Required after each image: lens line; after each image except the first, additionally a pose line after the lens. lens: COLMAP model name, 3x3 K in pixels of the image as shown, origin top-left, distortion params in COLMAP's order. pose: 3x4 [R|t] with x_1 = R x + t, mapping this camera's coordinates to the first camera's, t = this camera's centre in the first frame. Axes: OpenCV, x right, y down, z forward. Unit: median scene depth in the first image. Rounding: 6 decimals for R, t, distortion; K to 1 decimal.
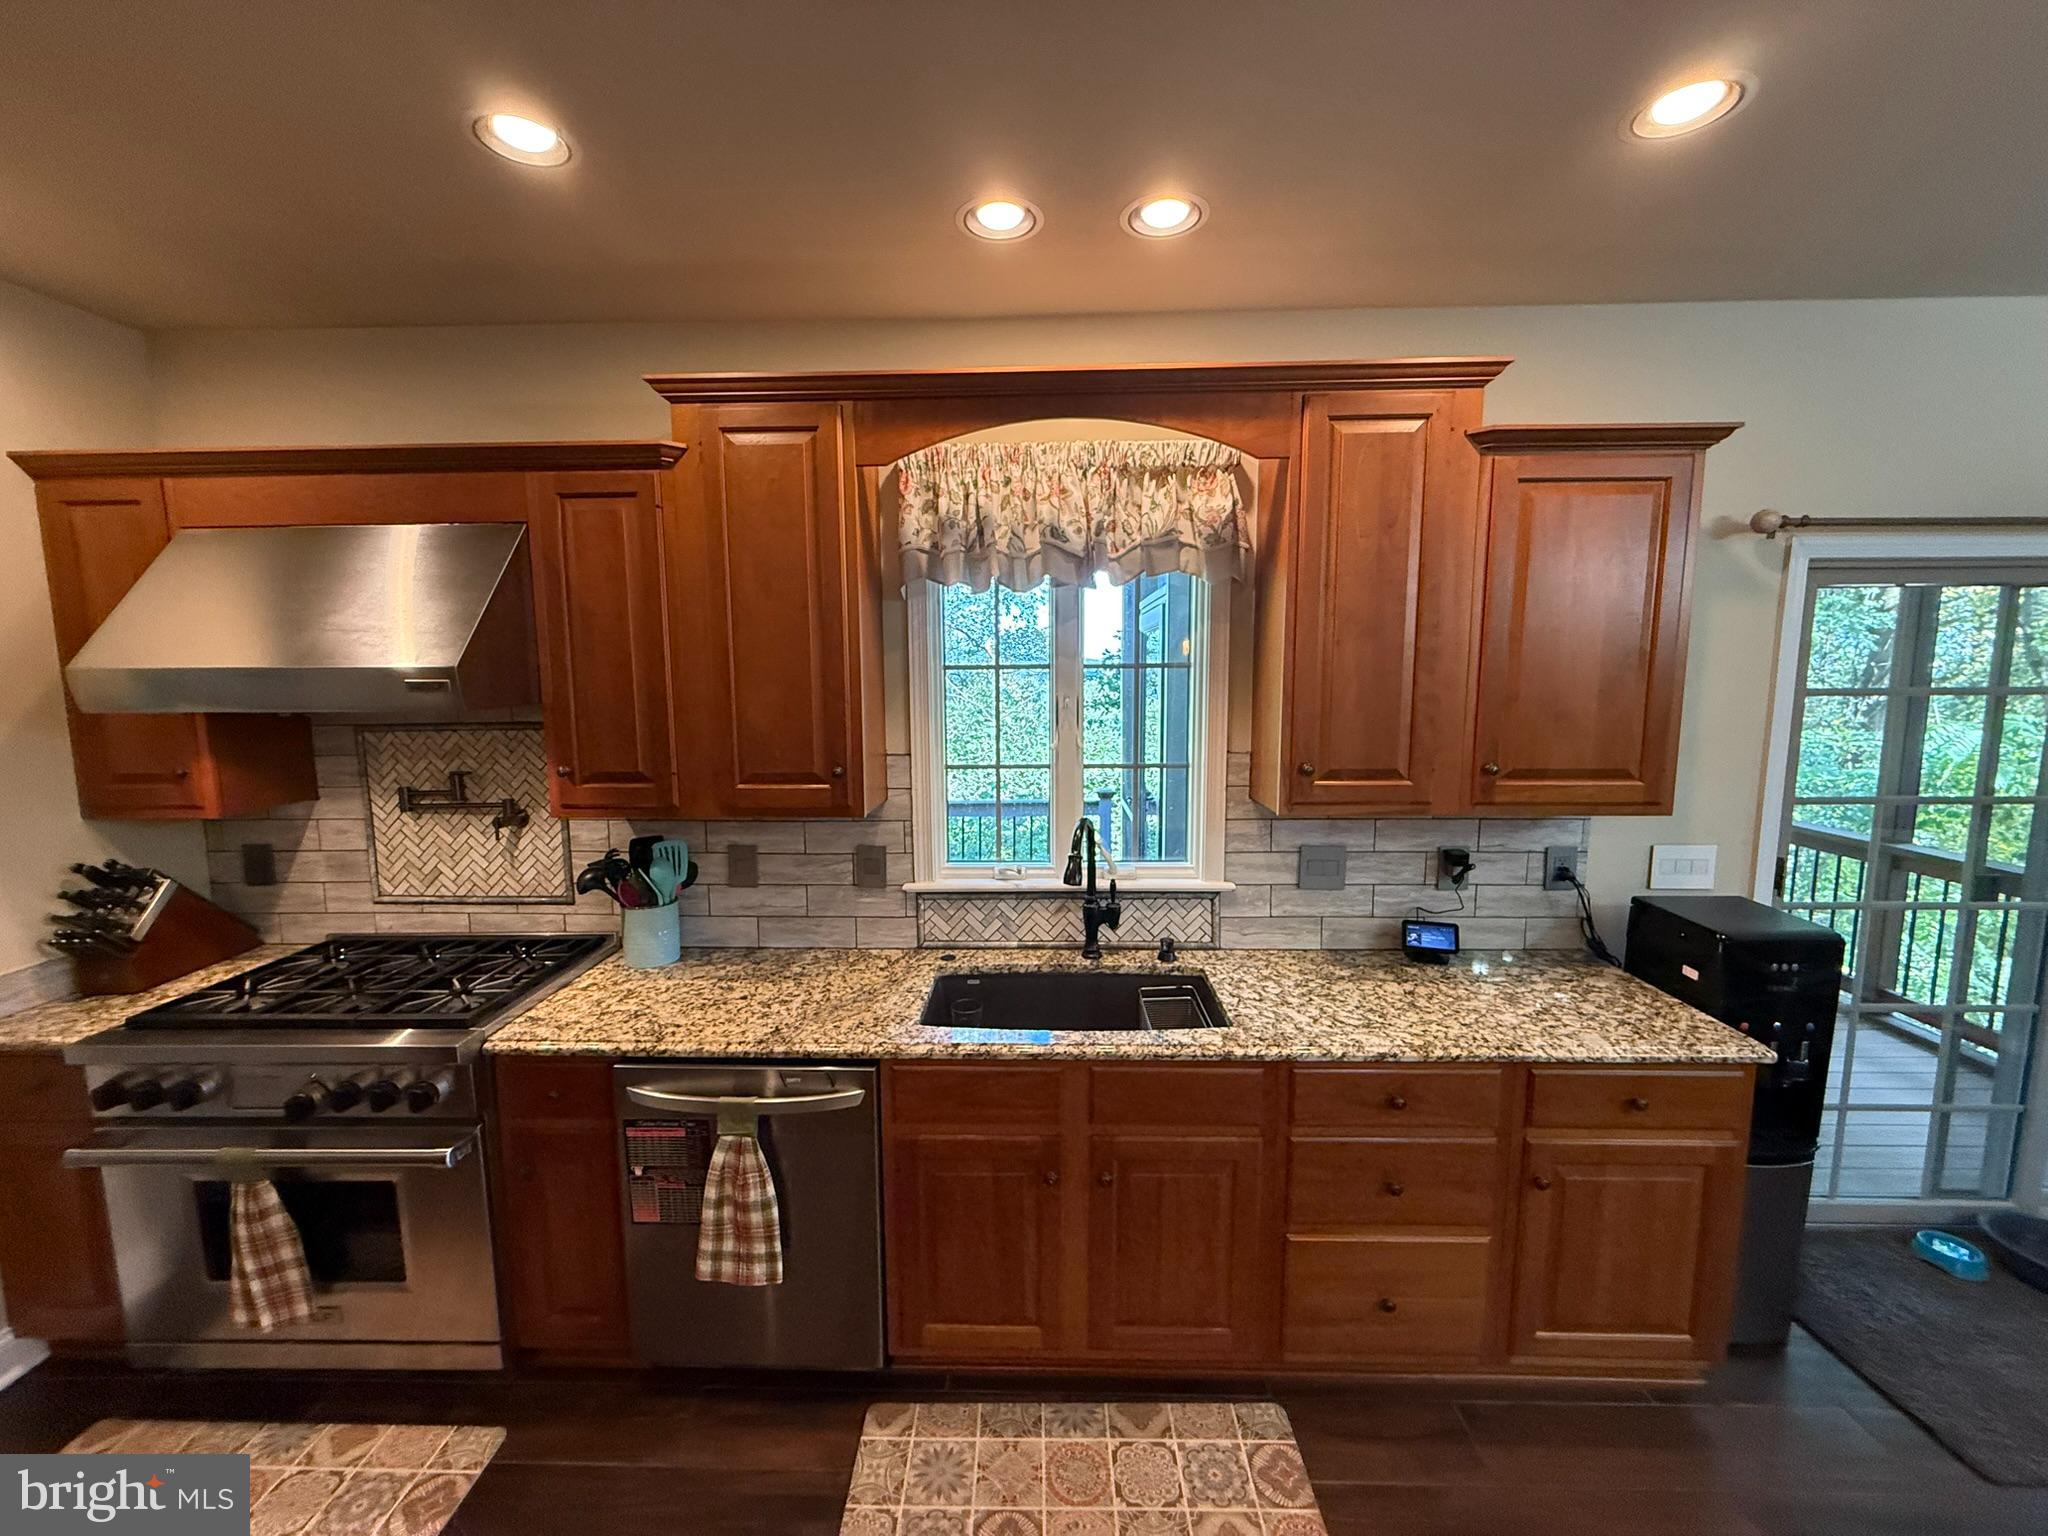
lens RADIAL K [[814.6, 0, 1022.4], [0, 814.6, 764.3], [0, 0, 1]] dist [-0.001168, 0.000240]
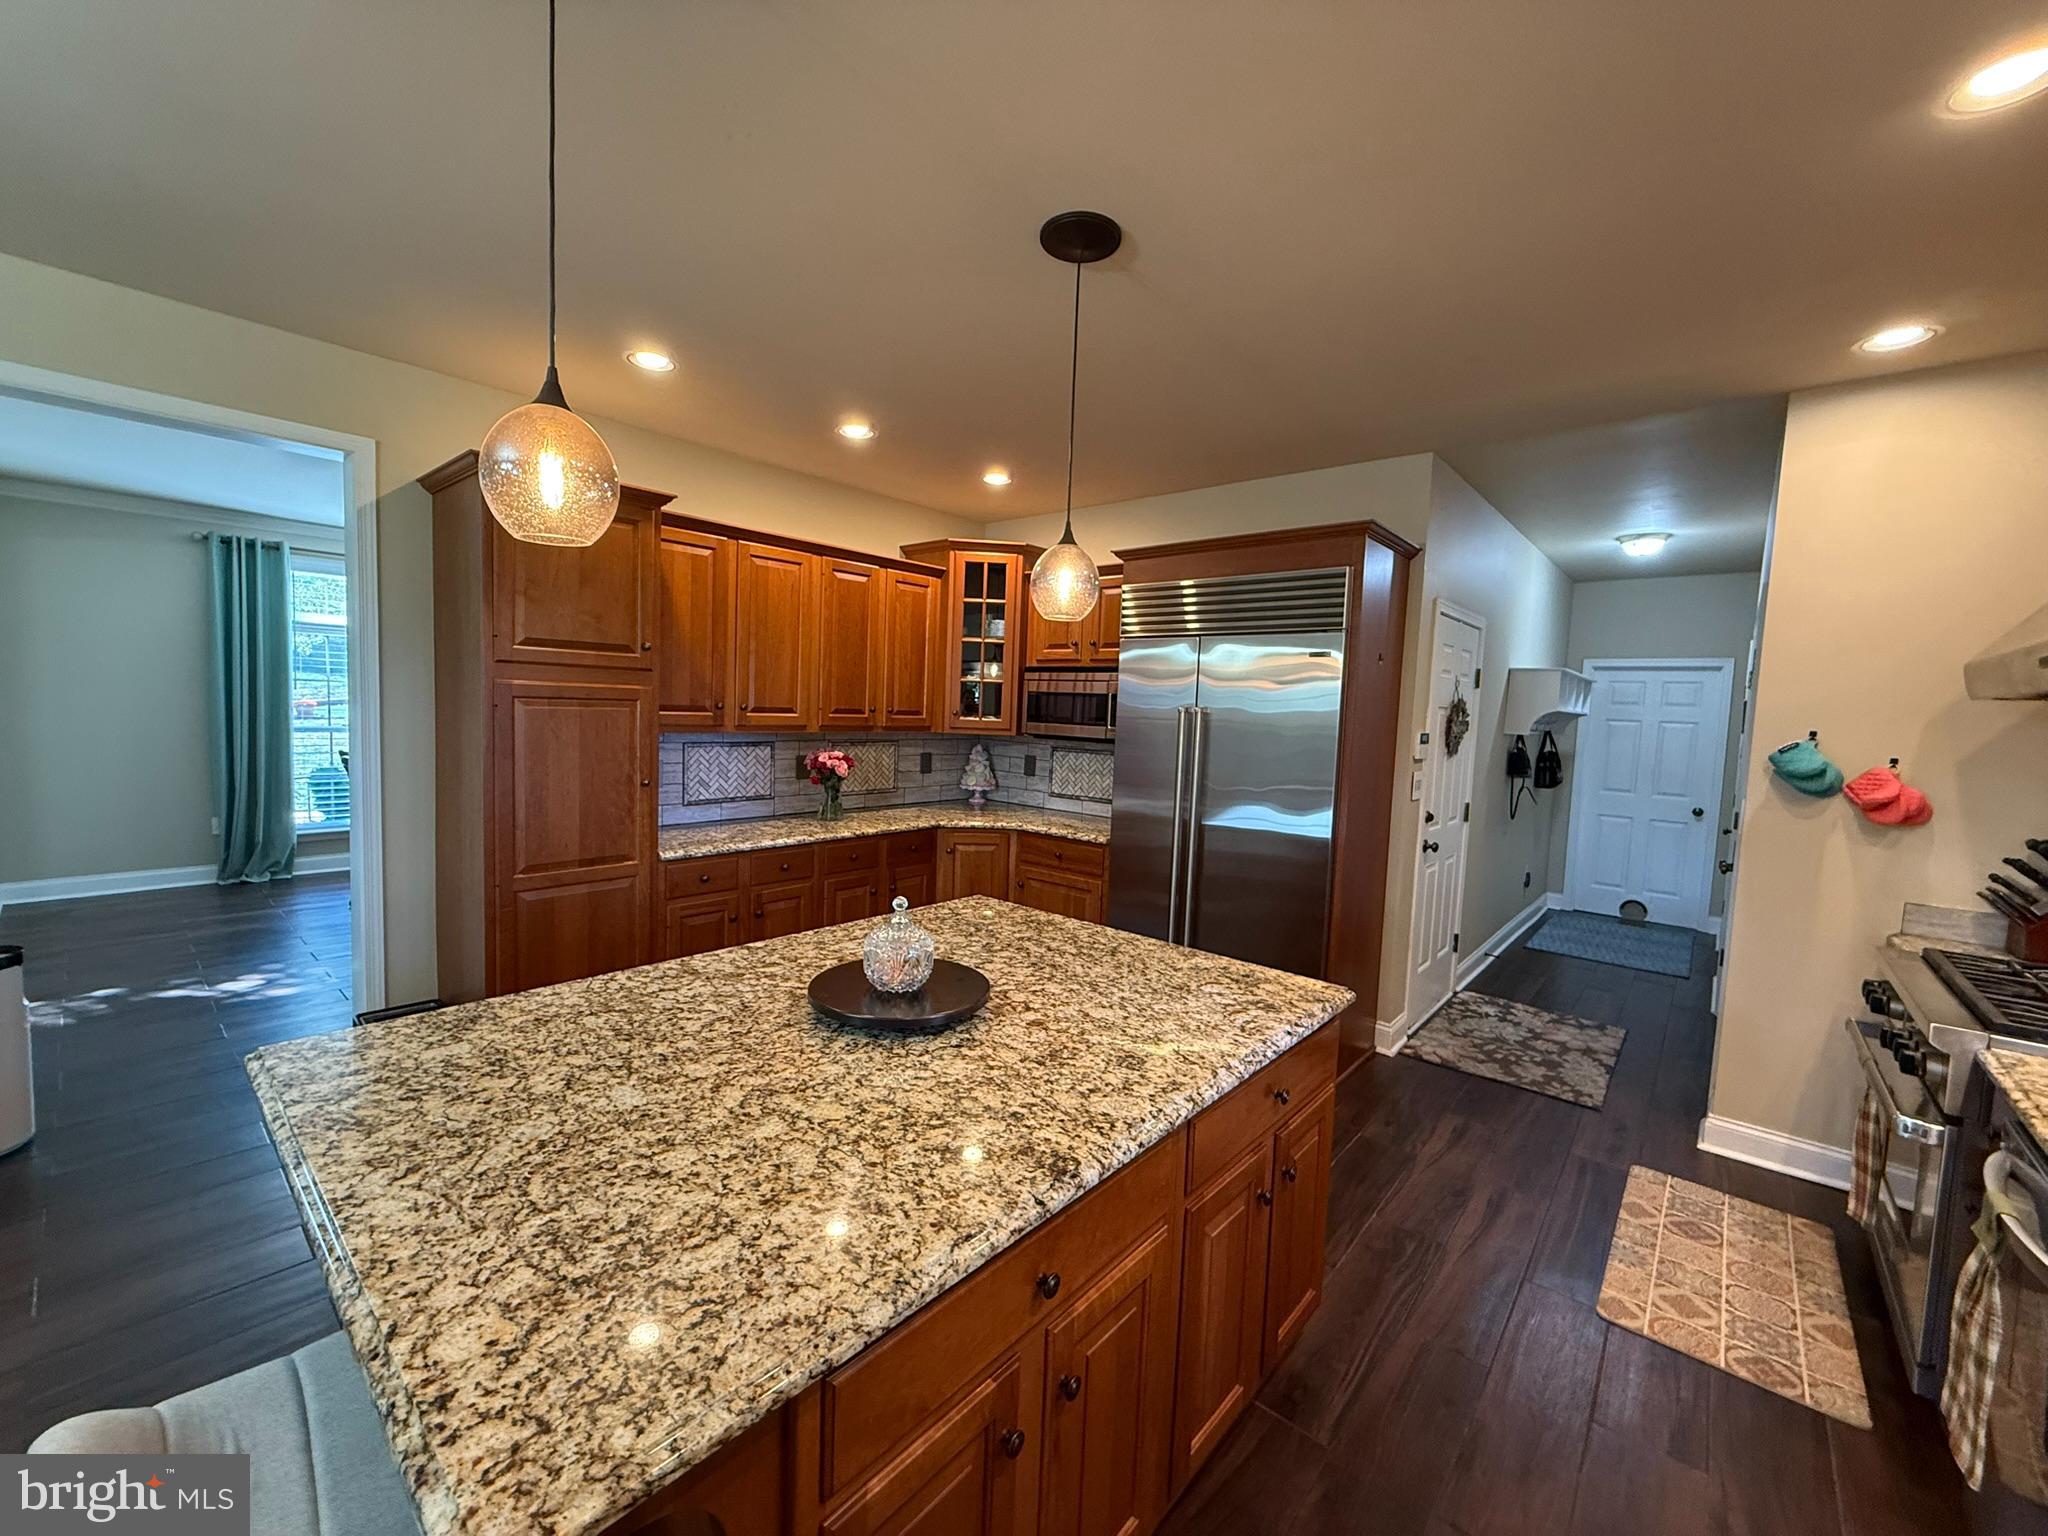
lens RADIAL K [[814.6, 0, 1020.4], [0, 814.6, 765.2], [0, 0, 1]] dist [-0.001168, 0.000240]
pose [[-0.636127, 0.038551, -0.770621, 0.616748], [-0.125579, 0.980261, 0.152700, 0.022053], [0.761297, 0.193911, -0.618729, 0.578044]]
